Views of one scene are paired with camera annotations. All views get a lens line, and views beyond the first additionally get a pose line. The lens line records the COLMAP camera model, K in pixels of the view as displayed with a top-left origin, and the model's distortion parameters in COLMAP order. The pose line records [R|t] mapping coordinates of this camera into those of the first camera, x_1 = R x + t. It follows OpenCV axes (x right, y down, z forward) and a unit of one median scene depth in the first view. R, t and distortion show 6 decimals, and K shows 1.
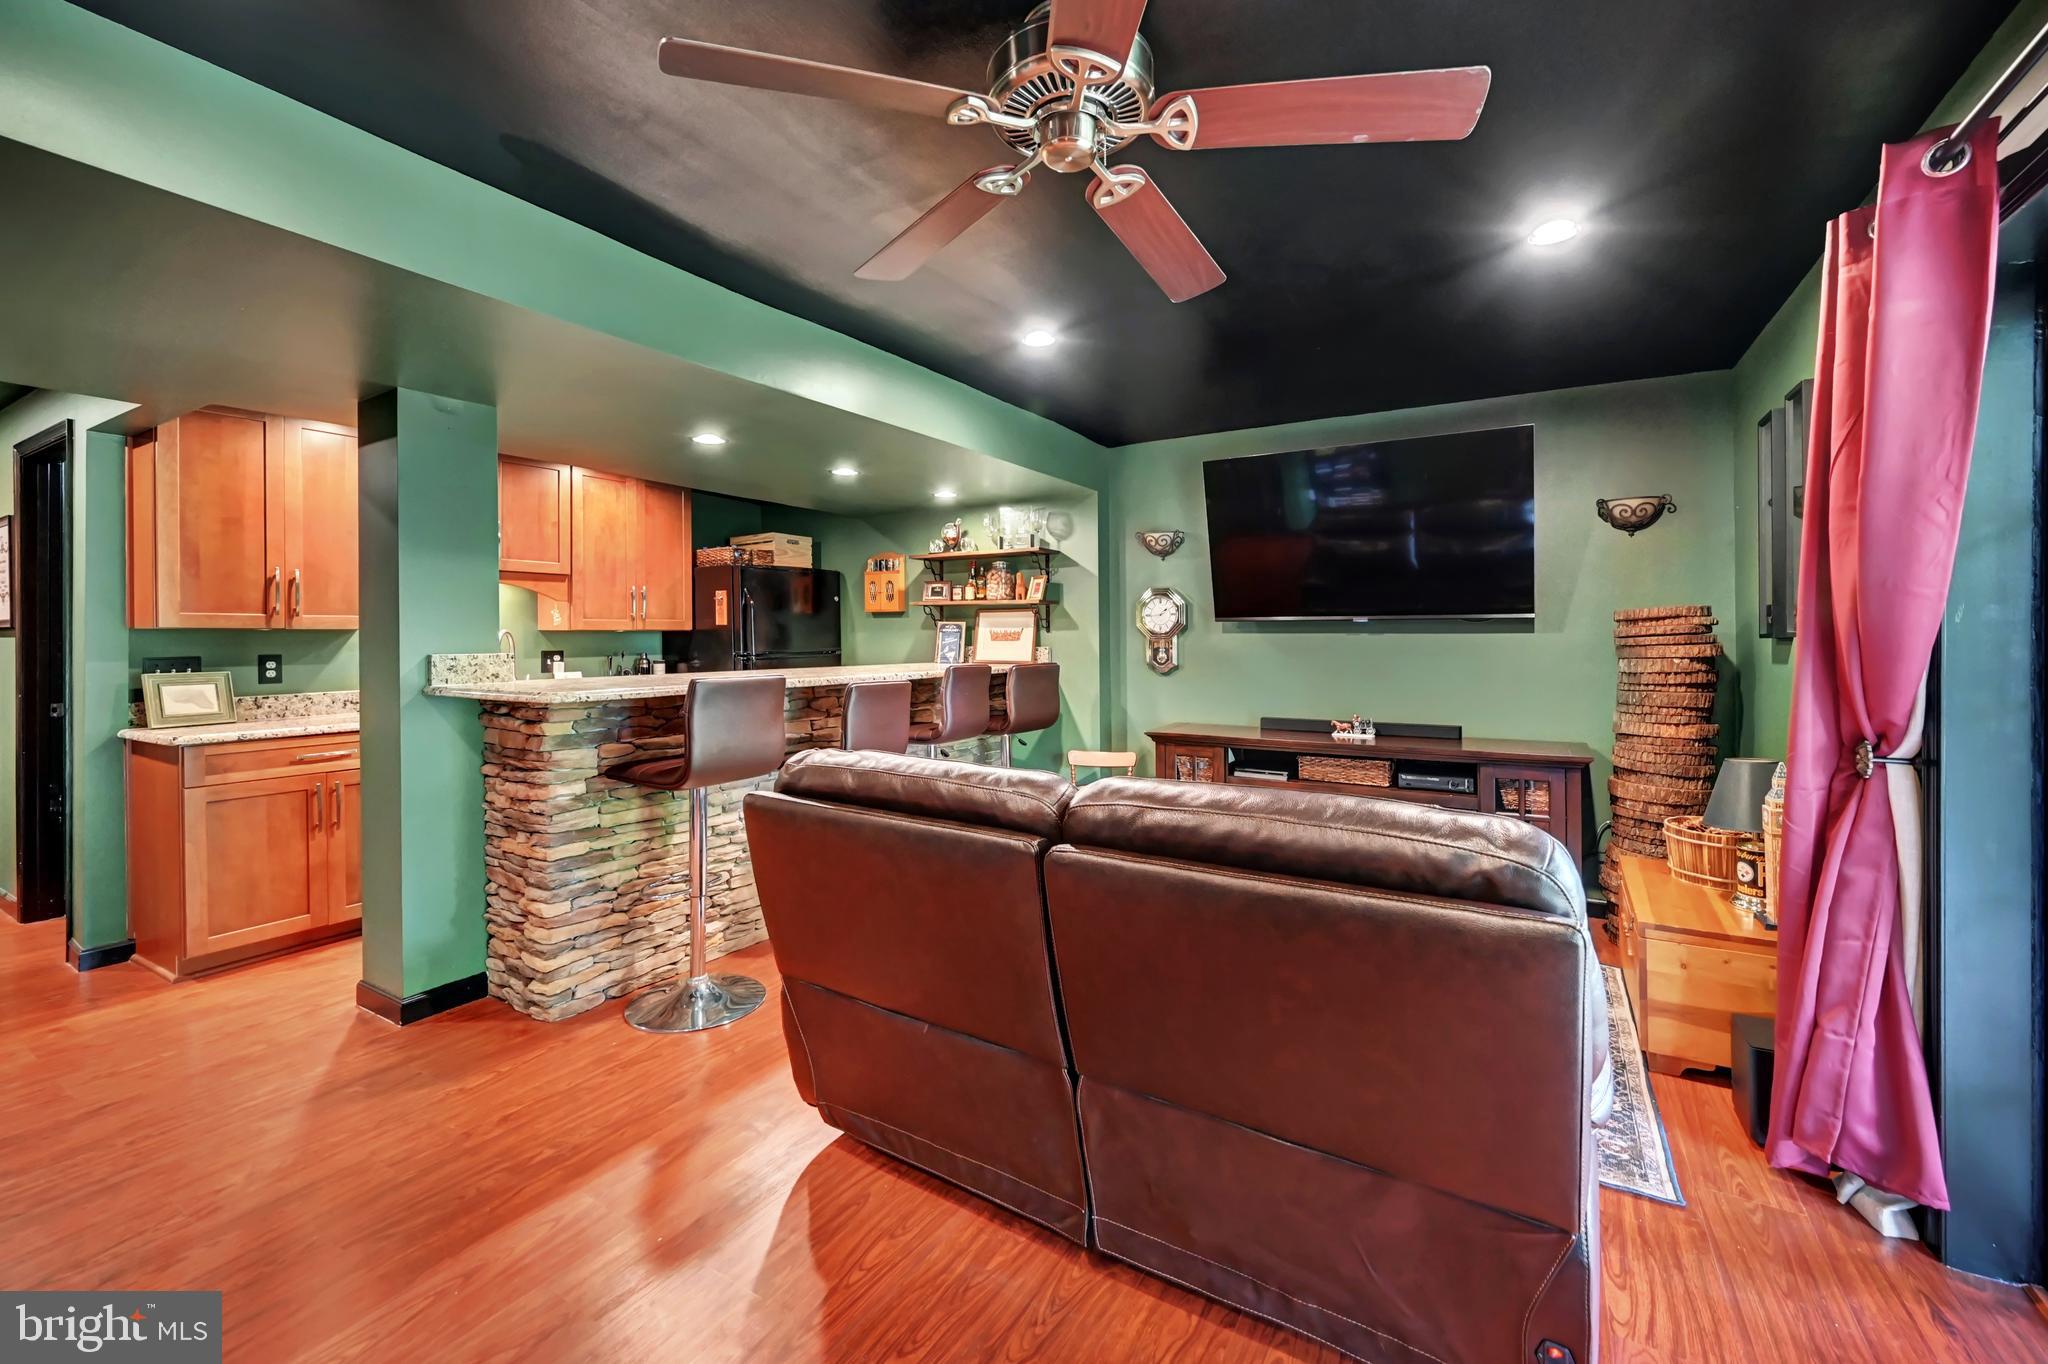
lens RADIAL K [[831.0, 0, 1026.1], [0, 831.0, 648.0], [0, 0, 1]] dist [-0.000782, -0.000048]
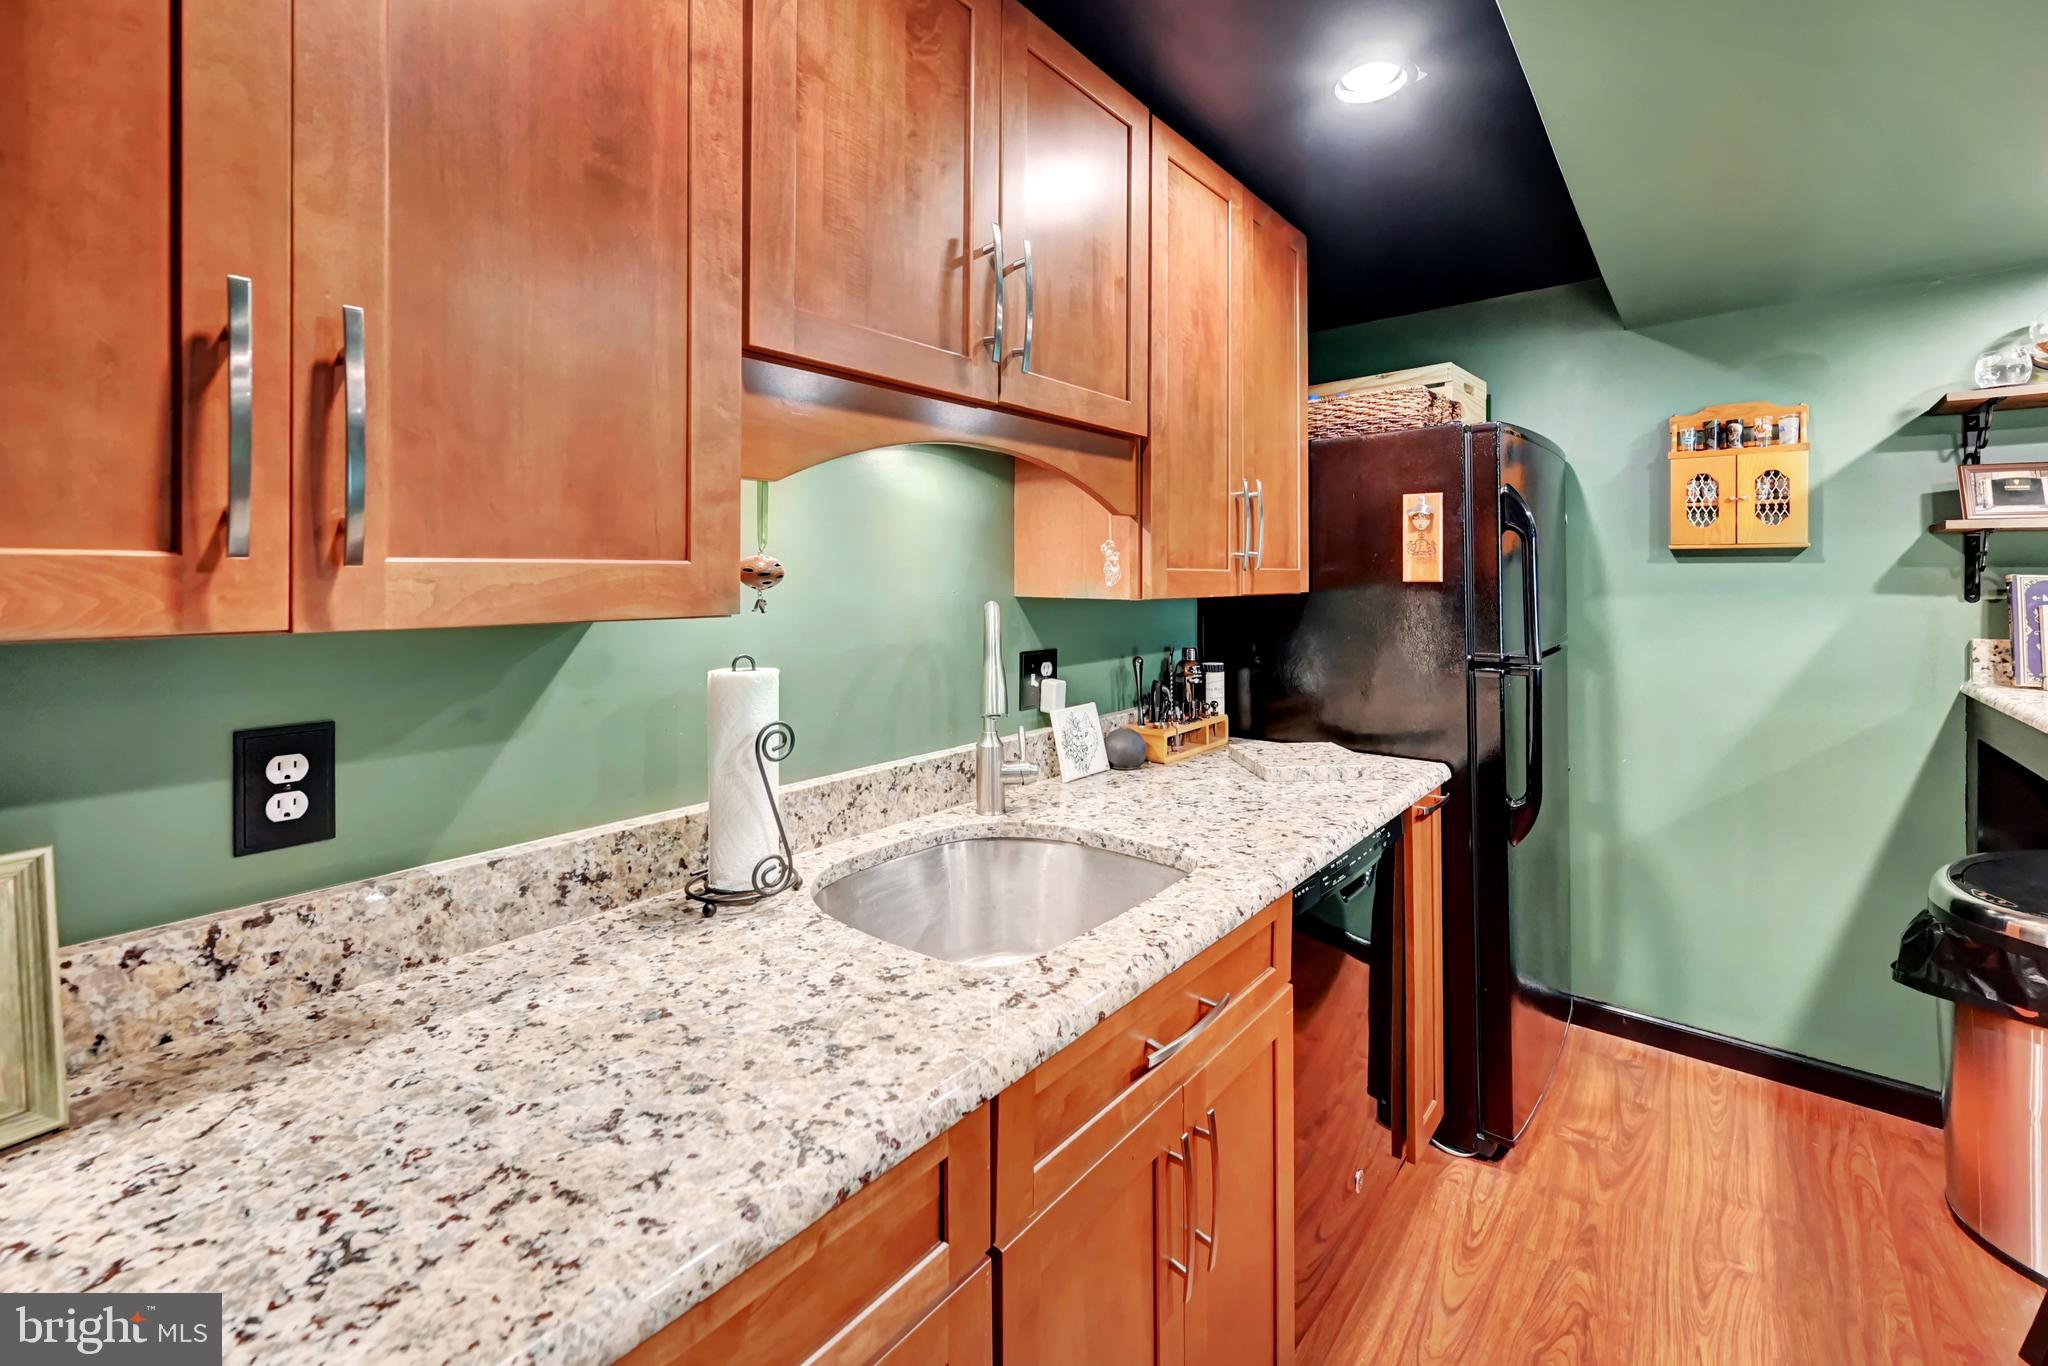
lens RADIAL K [[850.2, 0, 1023.9], [0, 850.2, 582.0], [0, 0, 1]] dist [-0.000071, 0.000057]
pose [[0.987679, 0.005978, -0.156377, -0.542323], [-0.006927, 0.999961, -0.005526, -0.026994], [0.156338, 0.006541, 0.987682, 0.647672]]
